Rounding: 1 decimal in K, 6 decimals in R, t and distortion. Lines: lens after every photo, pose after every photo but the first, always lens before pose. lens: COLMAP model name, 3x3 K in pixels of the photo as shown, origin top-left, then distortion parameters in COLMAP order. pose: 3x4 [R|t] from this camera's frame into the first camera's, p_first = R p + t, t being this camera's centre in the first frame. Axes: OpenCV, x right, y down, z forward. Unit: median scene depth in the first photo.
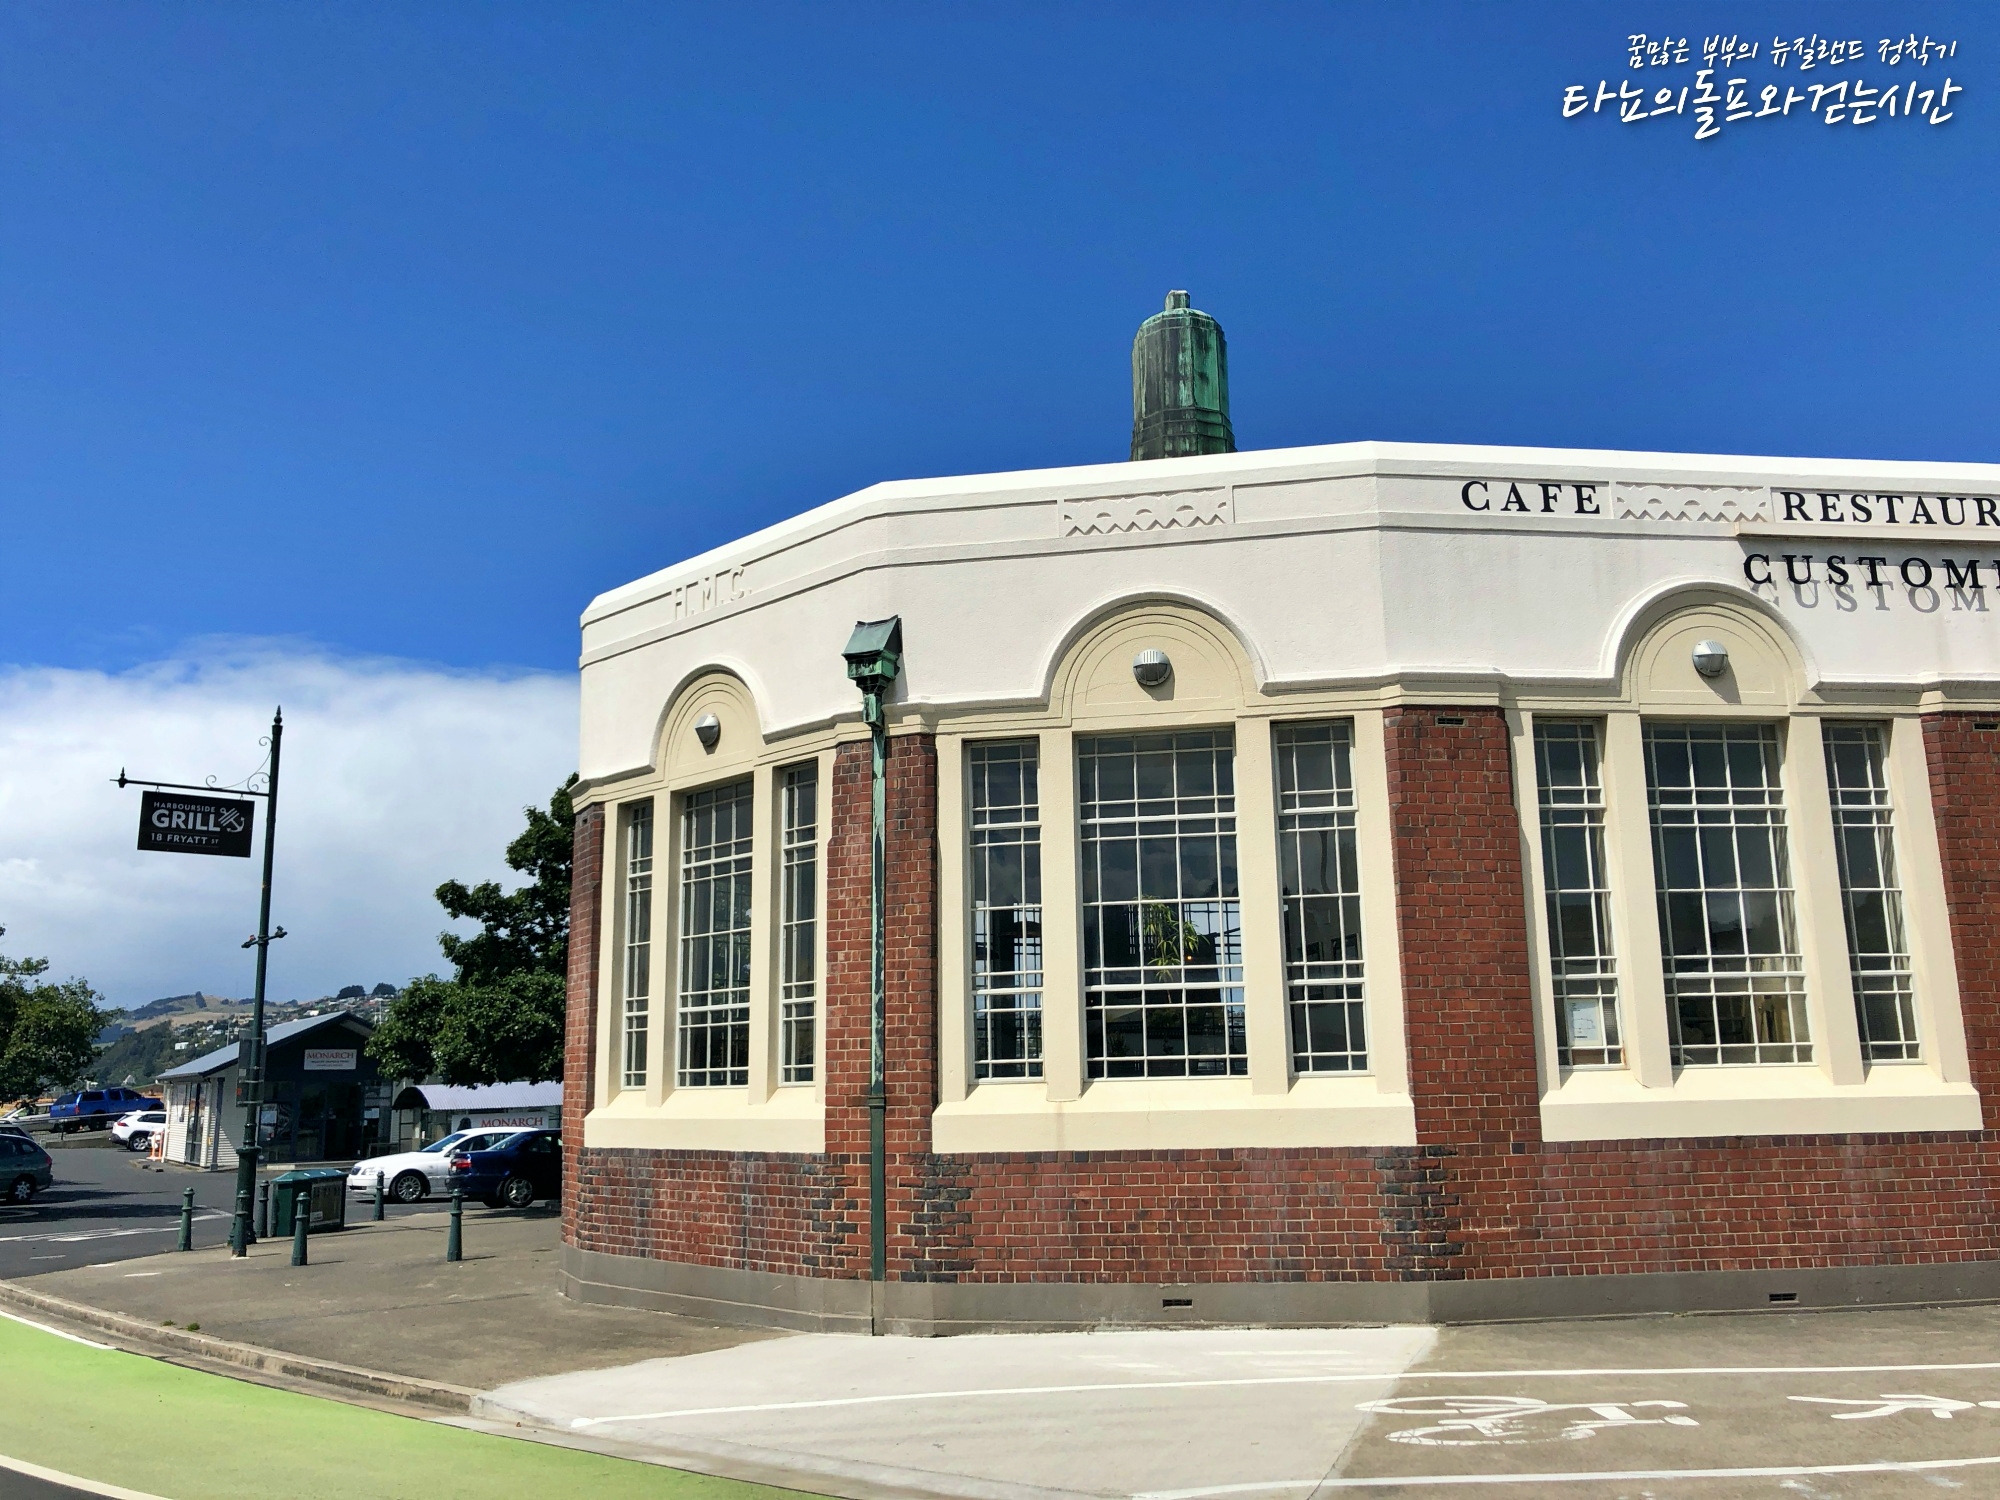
lens RADIAL K [[1659.6, 0, 1000.0], [0, 1659.6, 750.0], [0, 0, 1]] dist [0.025905, -0.041585]
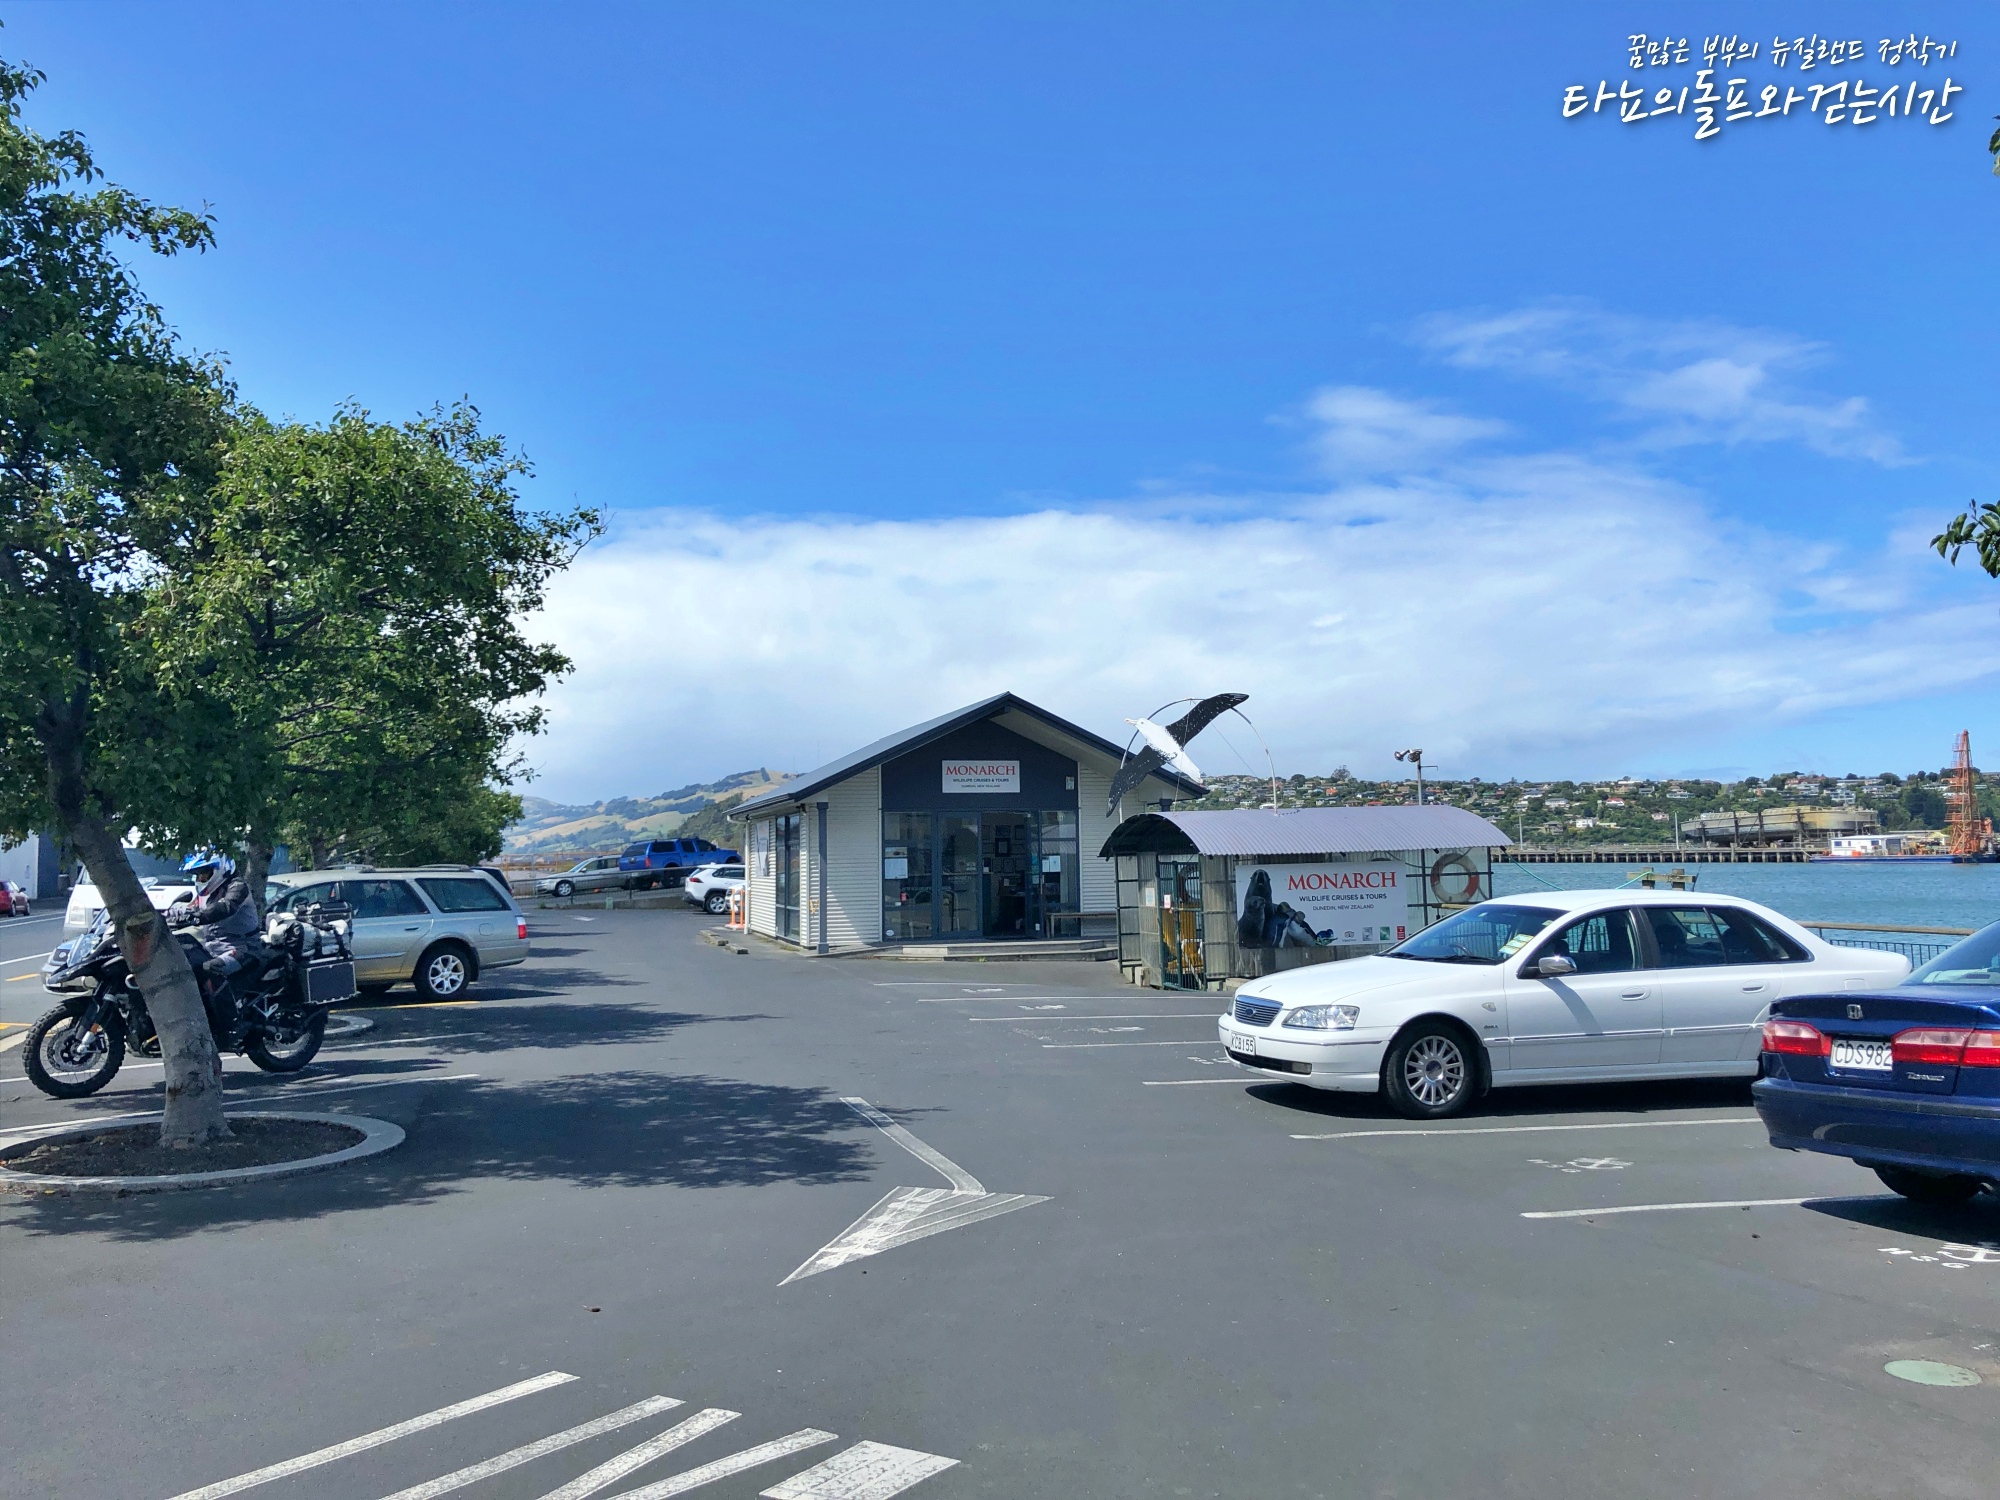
lens RADIAL K [[1659.6, 0, 1000.0], [0, 1659.6, 750.0], [0, 0, 1]] dist [0.025905, -0.041585]
pose [[0.954472, -0.016529, -0.297842, -0.211719], [0.057656, 0.989858, 0.129832, 0.096108], [0.292675, -0.141093, 0.945745, 0.422693]]
